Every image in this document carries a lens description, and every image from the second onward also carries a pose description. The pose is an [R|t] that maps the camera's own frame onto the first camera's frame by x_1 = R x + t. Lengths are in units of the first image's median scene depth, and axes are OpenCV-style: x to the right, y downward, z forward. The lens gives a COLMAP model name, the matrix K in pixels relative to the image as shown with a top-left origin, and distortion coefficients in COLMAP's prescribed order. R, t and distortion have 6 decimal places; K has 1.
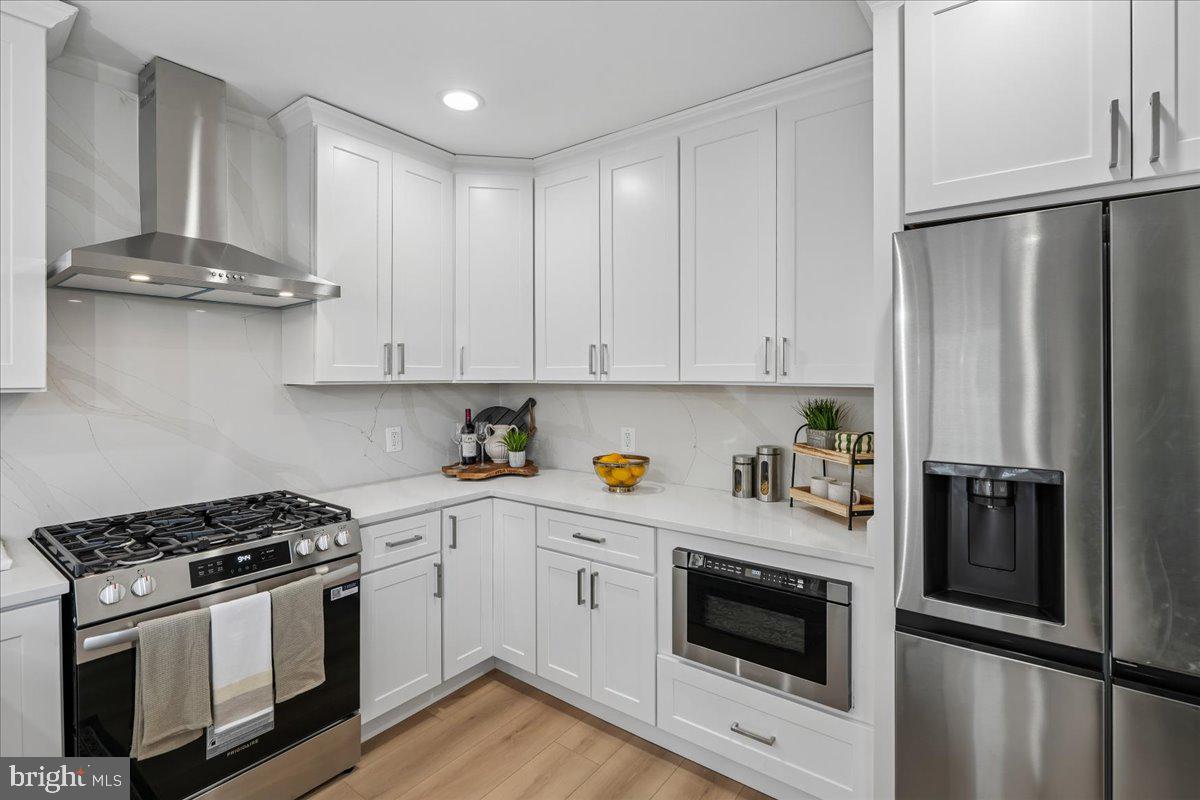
lens RADIAL K [[561.2, 0, 588.3], [0, 561.2, 381.1], [0, 0, 1]] dist [0.008726, 0.000941]
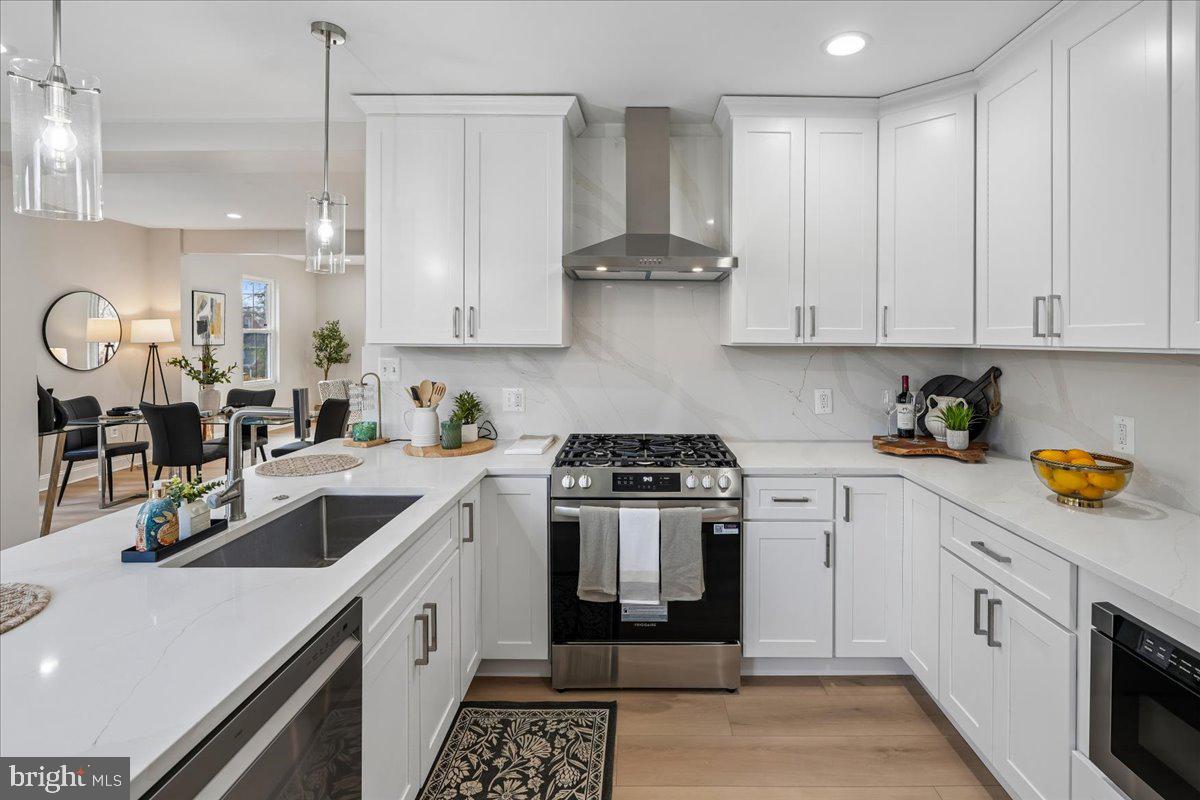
lens RADIAL K [[561.2, 0, 624.0], [0, 561.2, 343.4], [0, 0, 1]] dist [0.008726, 0.000941]
pose [[0.614890, 0.012853, -0.788508, 0.295531], [-0.011121, 0.999909, 0.007626, -0.004325], [0.788534, 0.004079, 0.614977, 0.134527]]
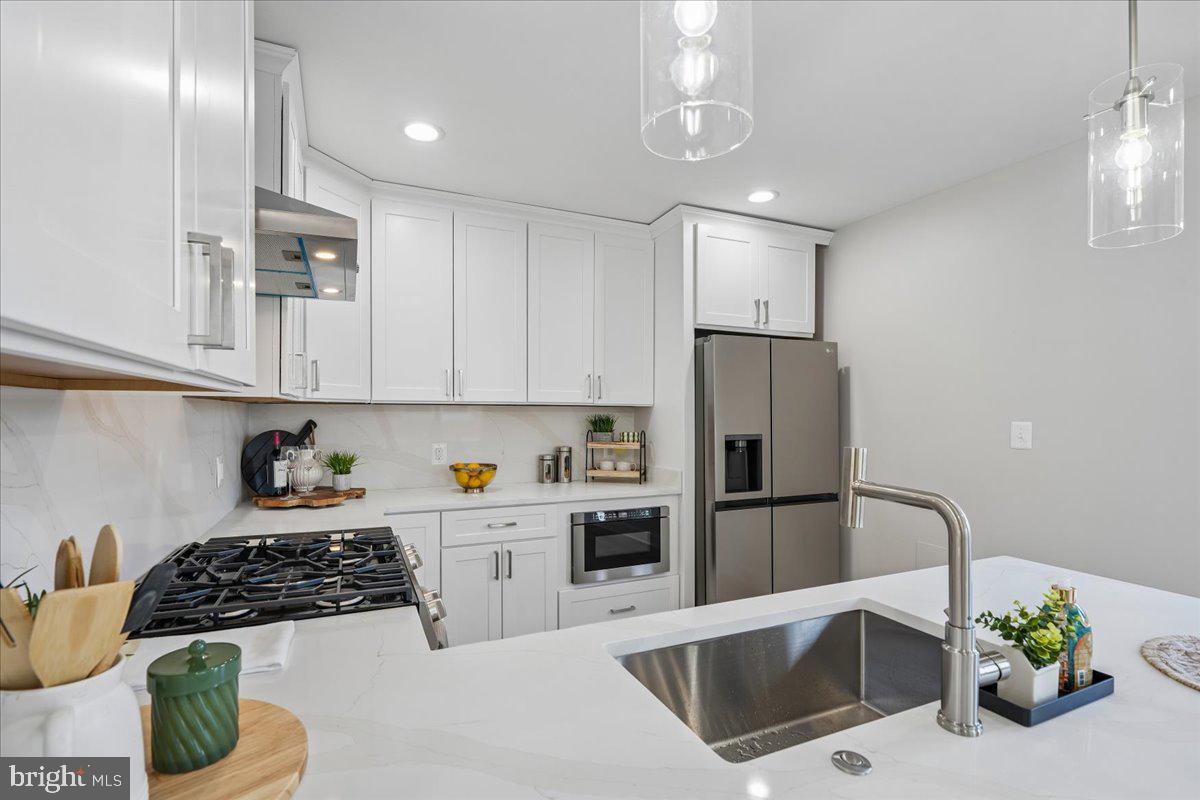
lens RADIAL K [[561.2, 0, 593.5], [0, 561.2, 416.7], [0, 0, 1]] dist [0.008726, 0.000941]
pose [[0.482469, -0.002262, 0.875910, -0.995442], [0.003783, 0.999993, 0.000498, 0.036789], [-0.875905, 0.003073, 0.482474, 0.211827]]
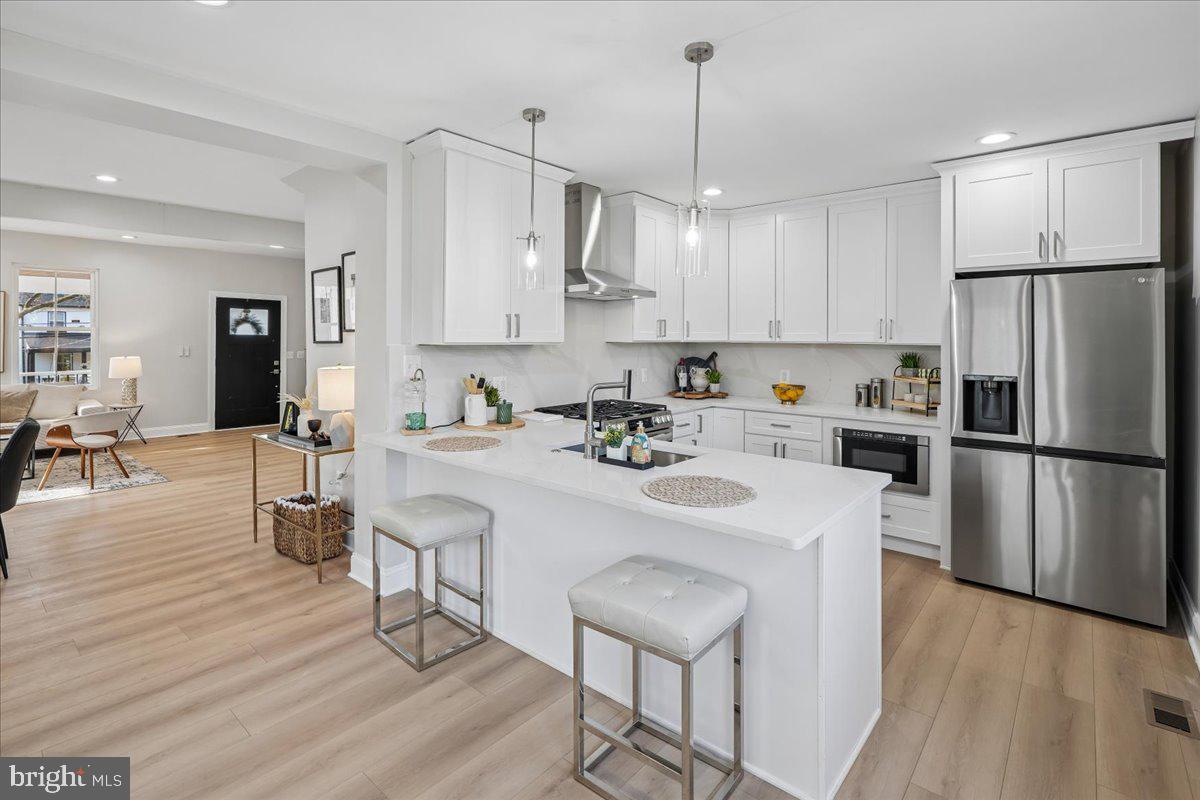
lens RADIAL K [[561.2, 0, 601.6], [0, 561.2, 337.9], [0, 0, 1]] dist [0.008726, 0.000941]
pose [[0.998721, 0.006489, -0.050148, -0.495403], [-0.006839, 0.999953, -0.006808, 0.005126], [0.050102, 0.007142, 0.998719, -0.885696]]
